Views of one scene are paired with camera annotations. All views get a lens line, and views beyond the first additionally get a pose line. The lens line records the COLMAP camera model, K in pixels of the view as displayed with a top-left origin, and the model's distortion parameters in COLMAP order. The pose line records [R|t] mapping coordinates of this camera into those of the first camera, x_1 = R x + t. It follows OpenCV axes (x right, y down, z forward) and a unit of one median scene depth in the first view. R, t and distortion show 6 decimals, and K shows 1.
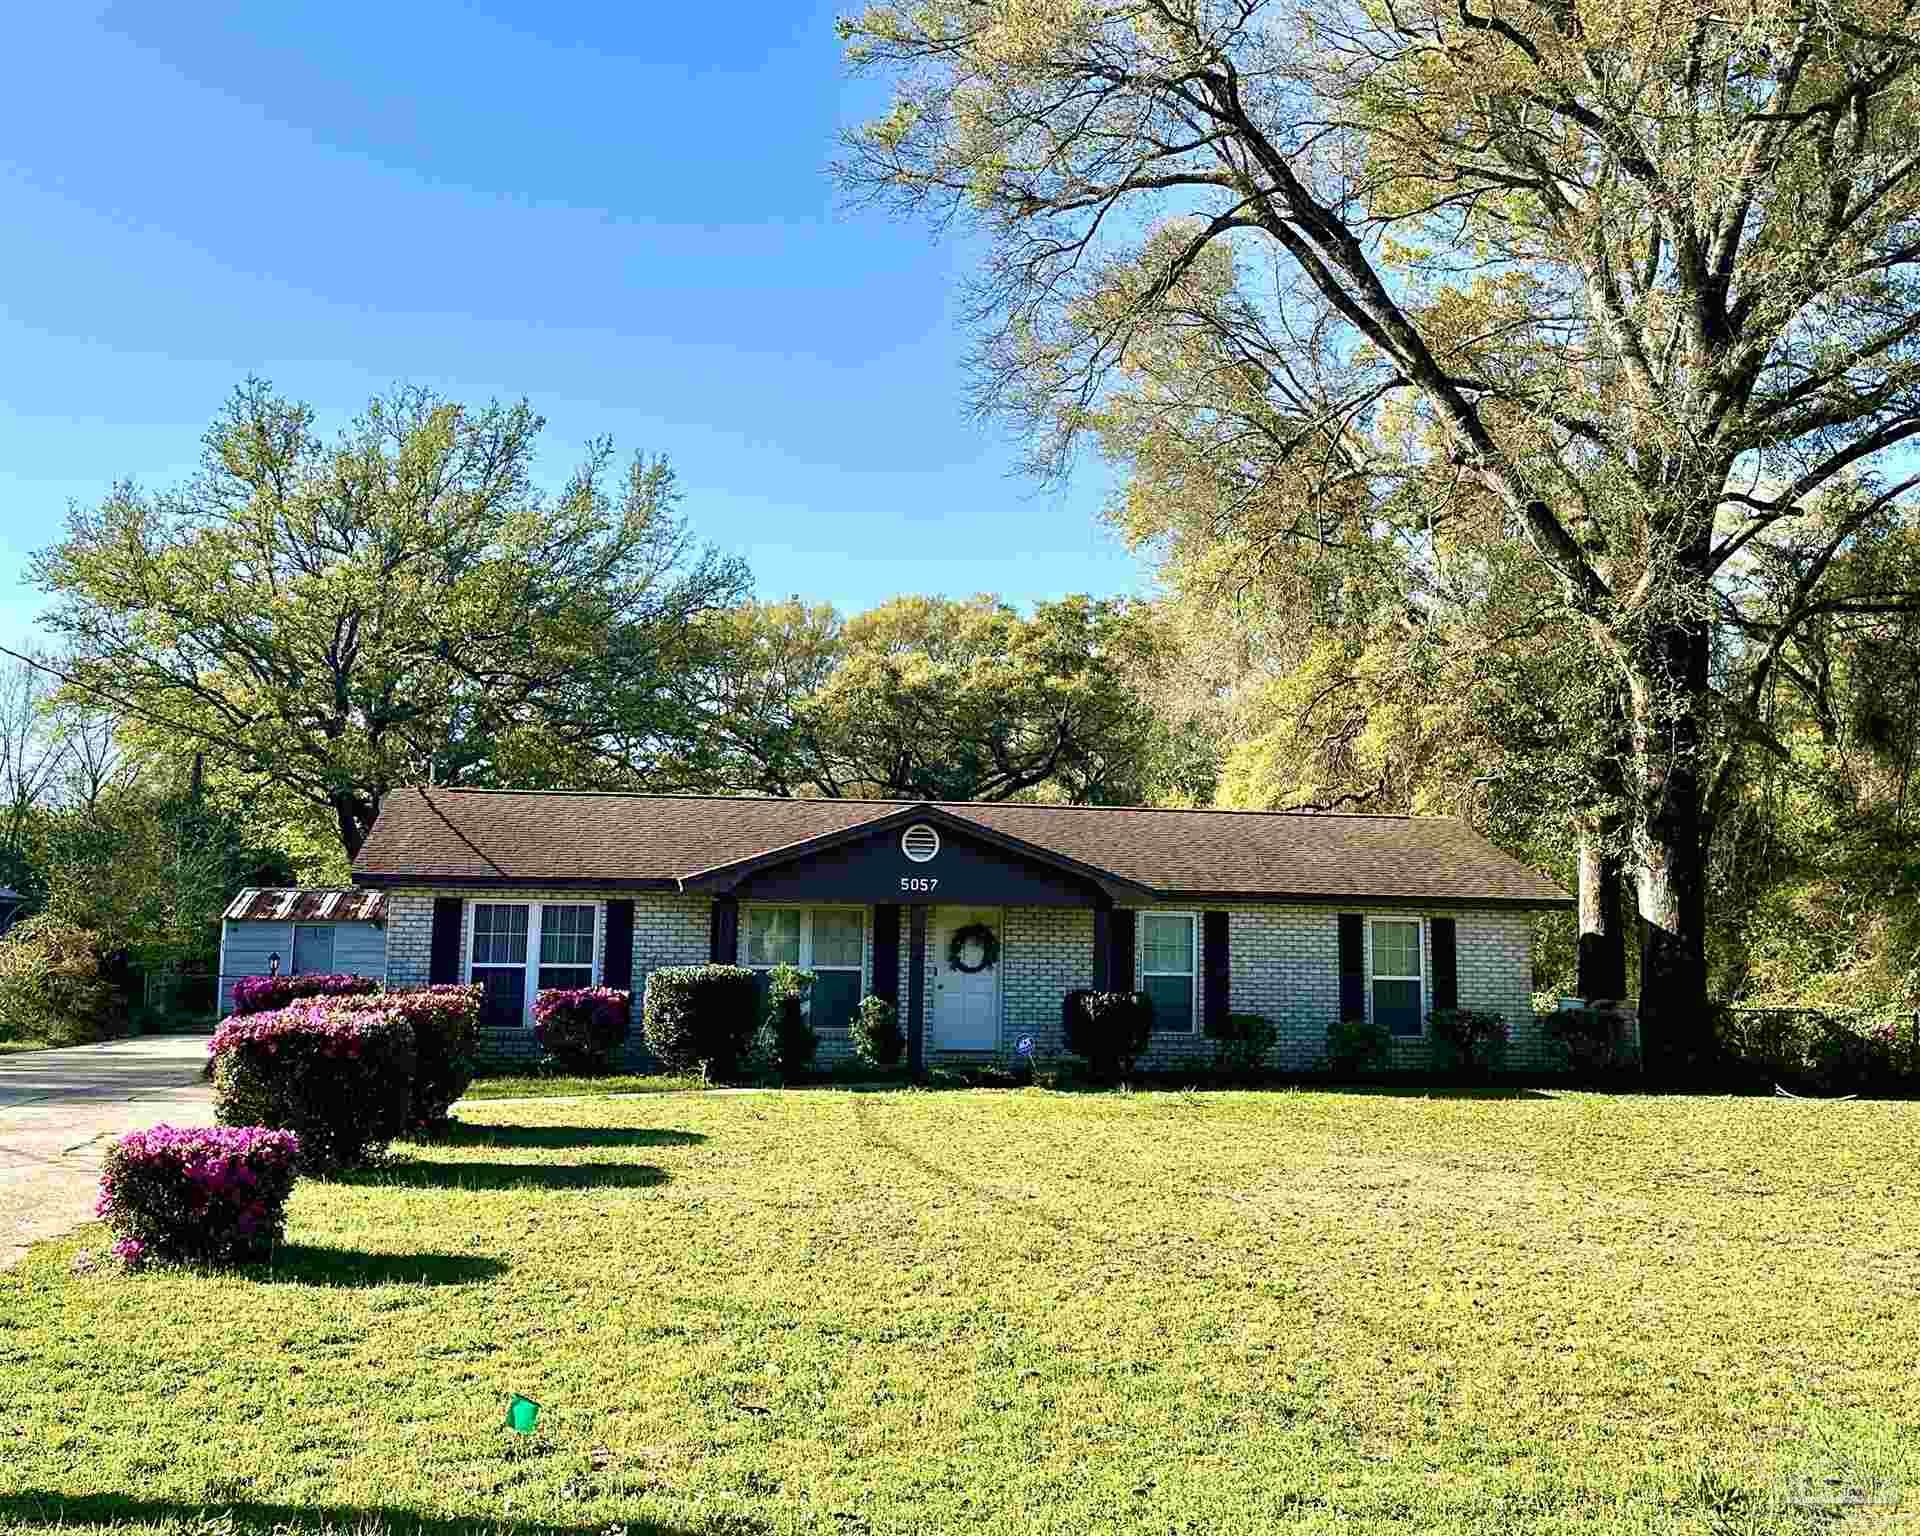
lens RADIAL K [[2029.3, 0, 961.8], [0, 2029.3, 730.7], [0, 0, 1]] dist [0.119312, 0.000000]
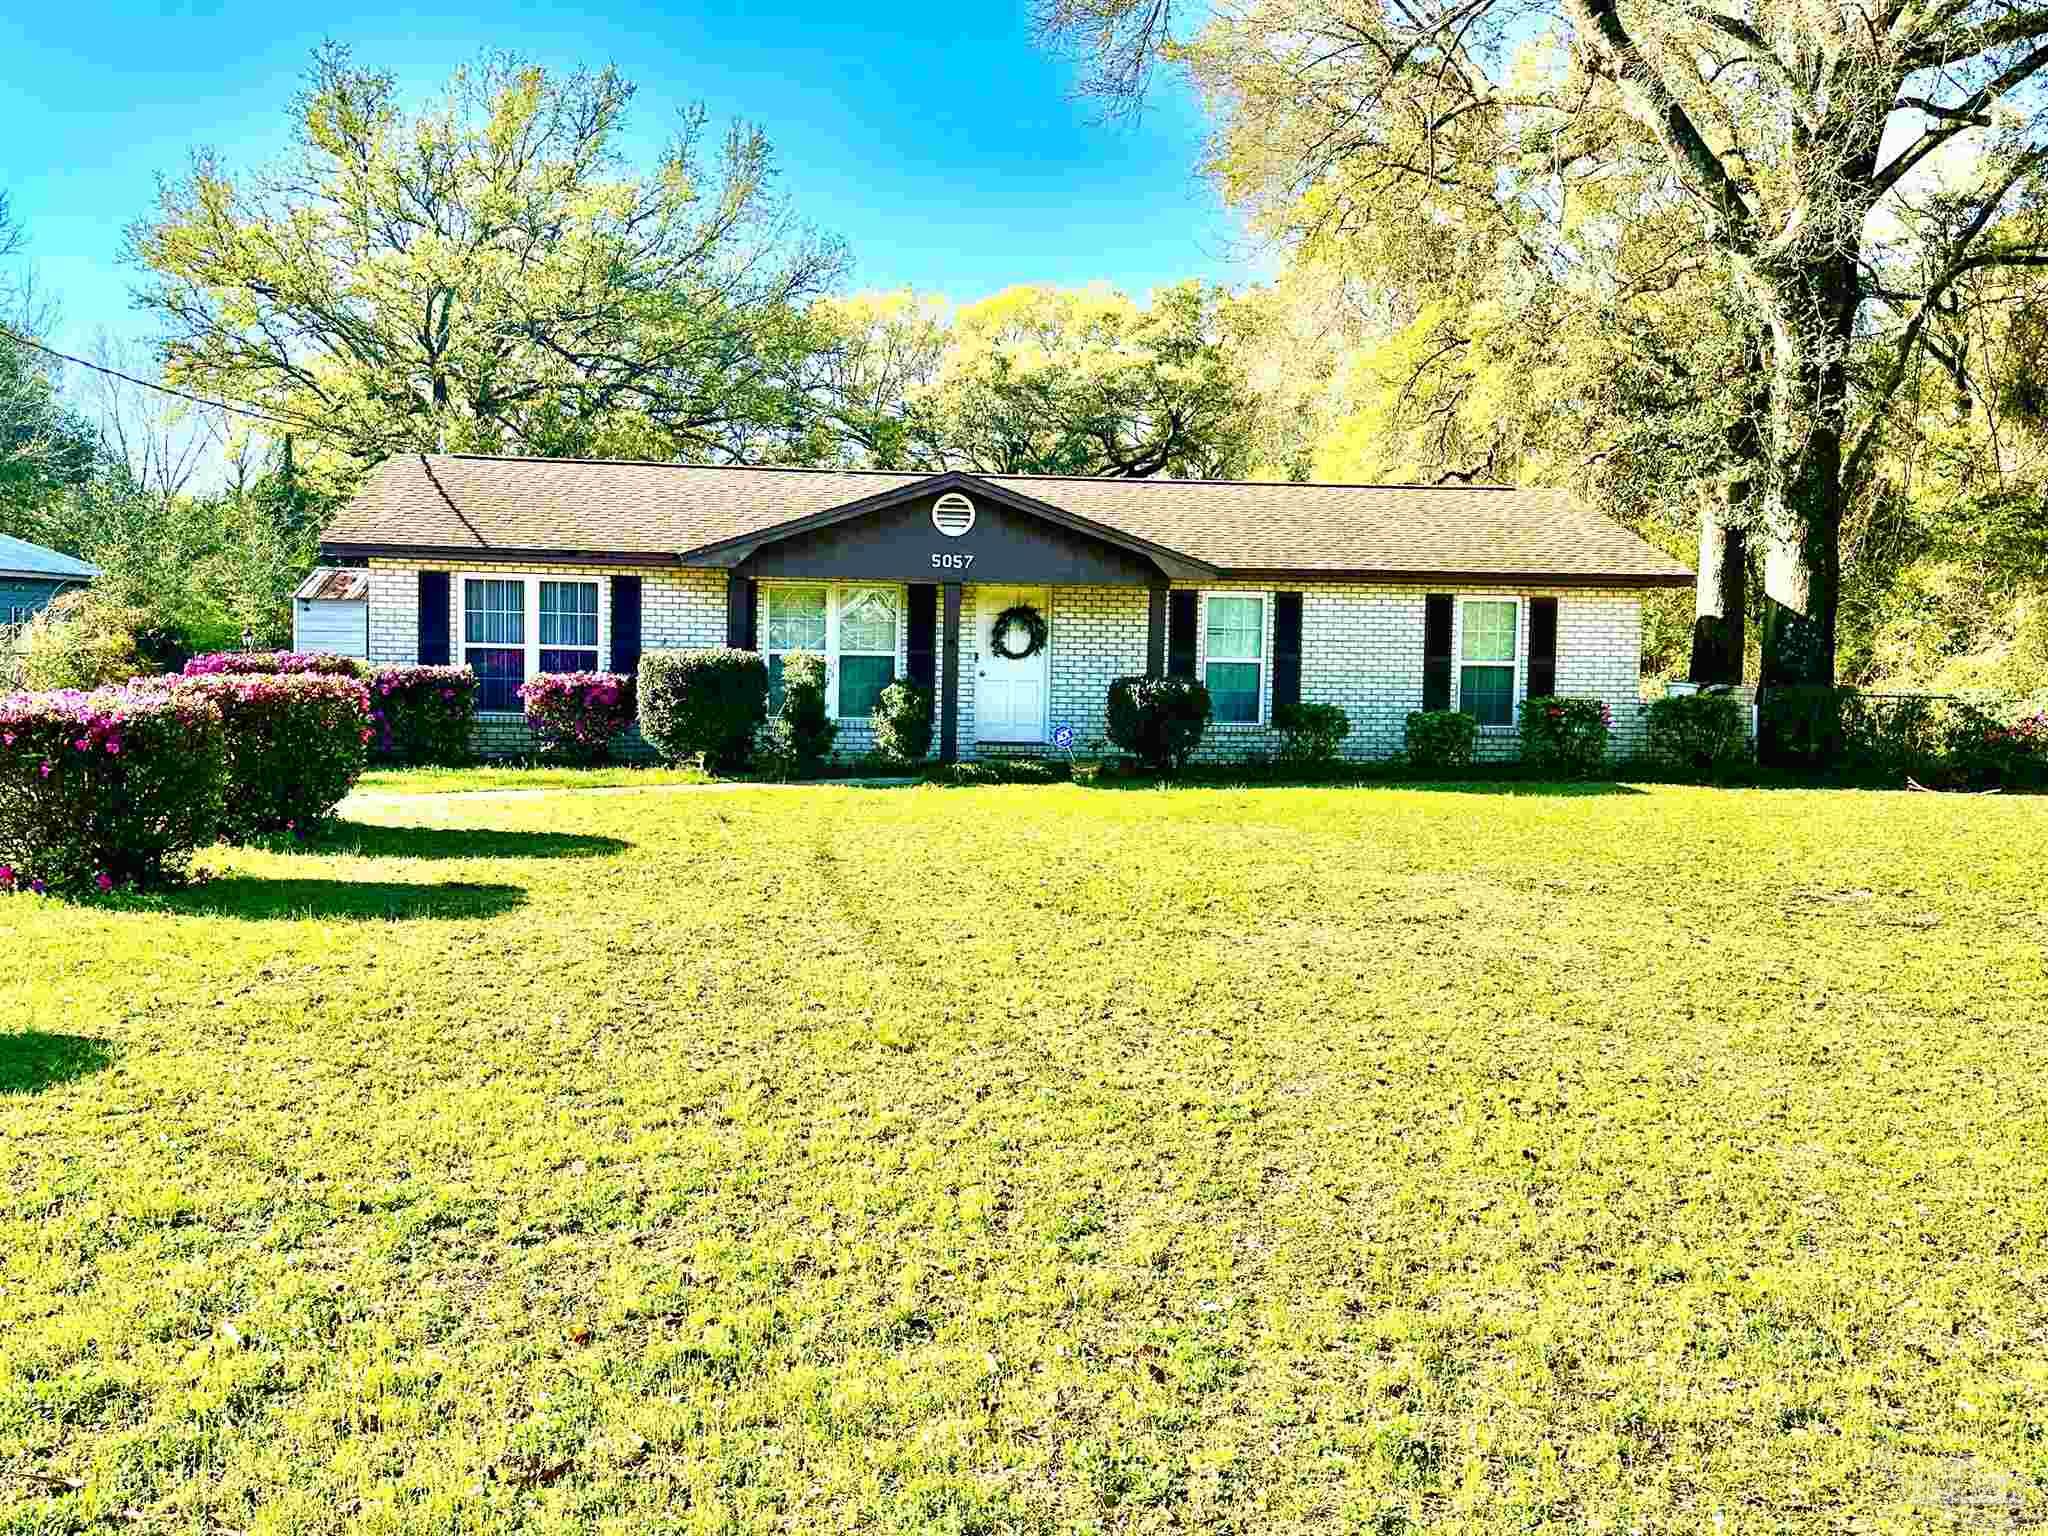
lens RADIAL K [[1897.6, 0, 1024.5], [0, 1897.6, 767.7], [0, 0, 1]] dist [0.086949, 0.000000]
pose [[0.999206, 0.005075, -0.039516, 0.037791], [0.001782, 0.985168, 0.171585, 0.019293], [0.039801, -0.171519, 0.984377, 0.139669]]
